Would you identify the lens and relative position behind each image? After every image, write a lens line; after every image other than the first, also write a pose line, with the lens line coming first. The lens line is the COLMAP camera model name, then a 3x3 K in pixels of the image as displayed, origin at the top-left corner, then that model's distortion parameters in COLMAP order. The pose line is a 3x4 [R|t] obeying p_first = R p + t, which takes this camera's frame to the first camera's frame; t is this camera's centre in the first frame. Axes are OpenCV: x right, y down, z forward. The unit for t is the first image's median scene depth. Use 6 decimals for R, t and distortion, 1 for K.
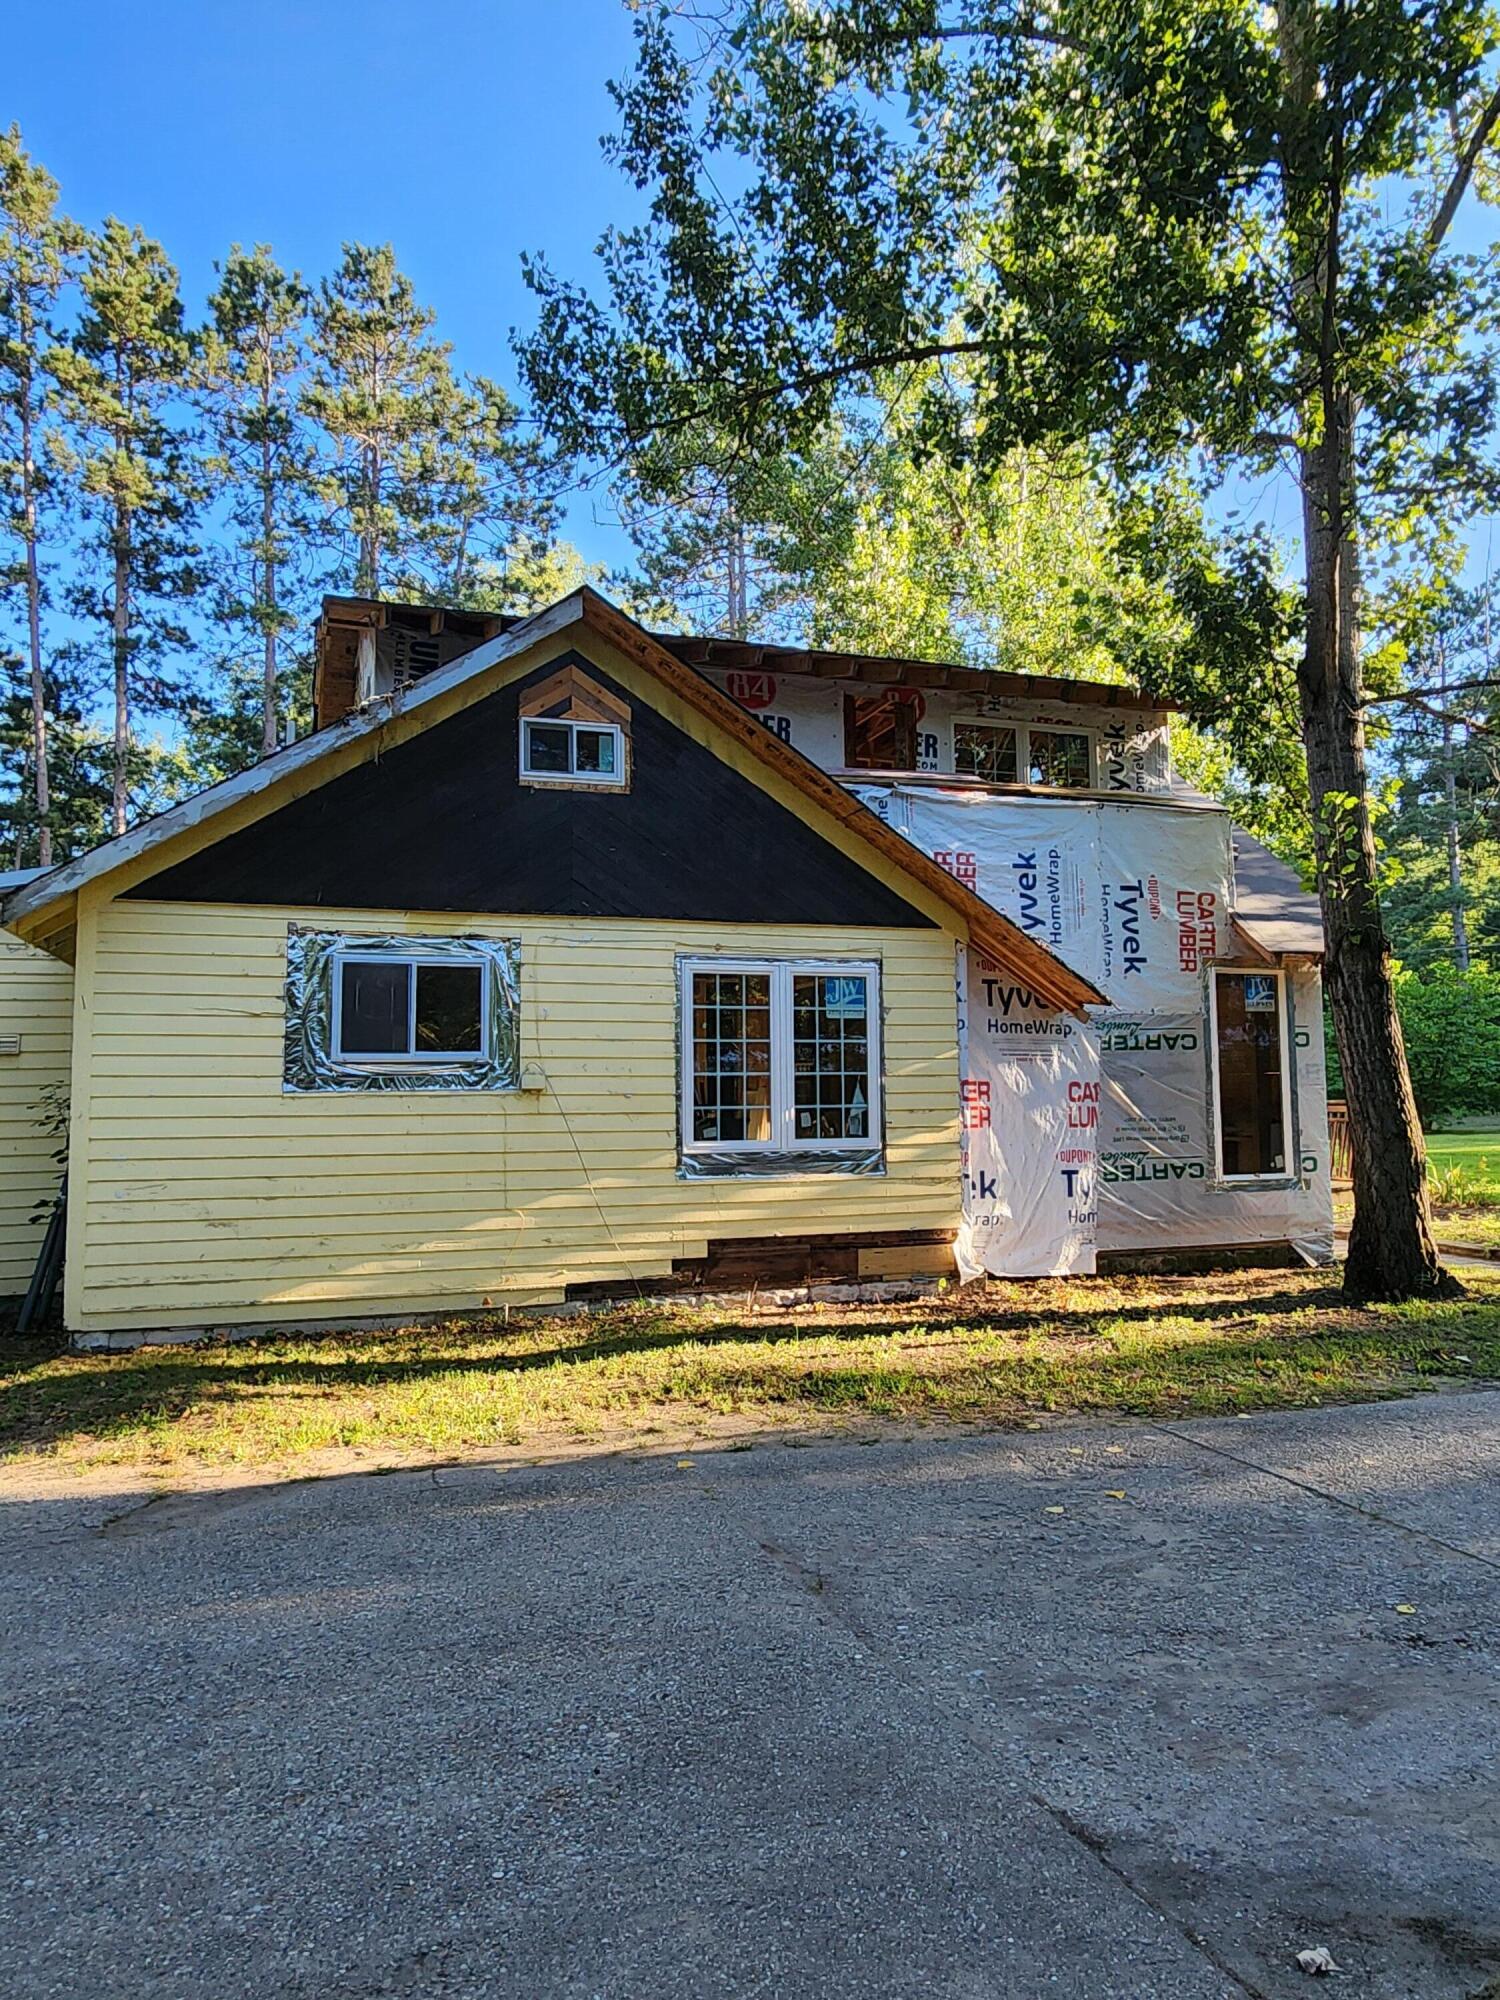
lens RADIAL K [[1353.2, 0, 759.7], [0, 1353.2, 1009.3], [0, 0, 1]] dist [0.003909, 0.001762]
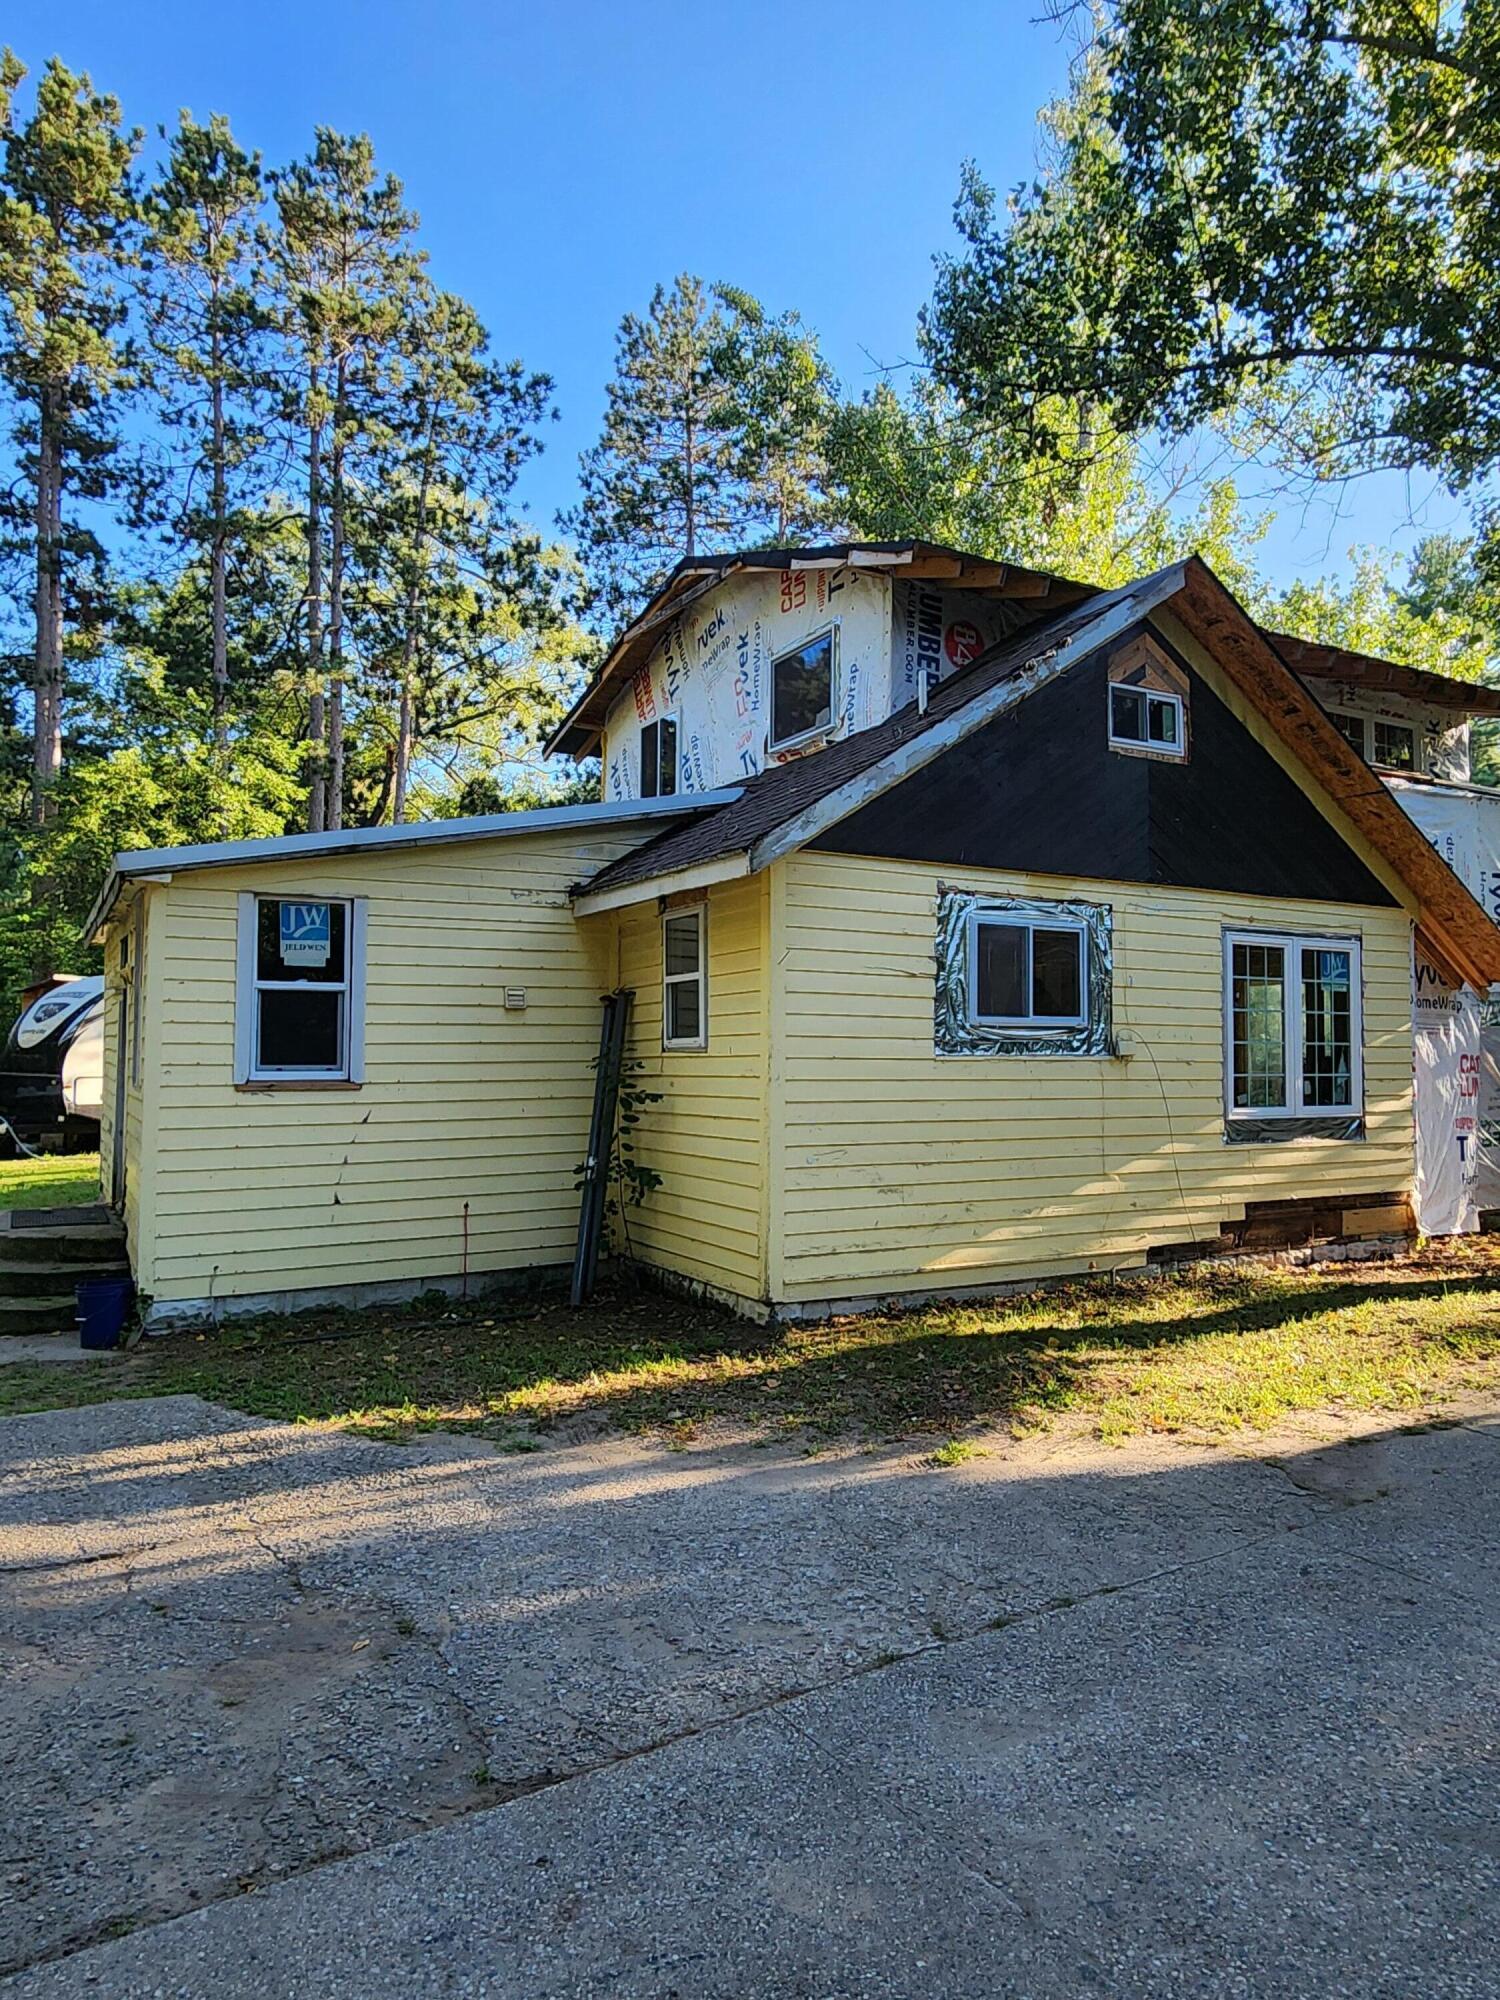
lens RADIAL K [[1353.2, 0, 754.6], [0, 1353.2, 1011.5], [0, 0, 1]] dist [0.003909, 0.001762]
pose [[0.980082, 0.021017, 0.197477, -0.611096], [-0.026901, 0.999269, 0.027163, 0.006232], [-0.196761, -0.031935, 0.979931, 0.064748]]
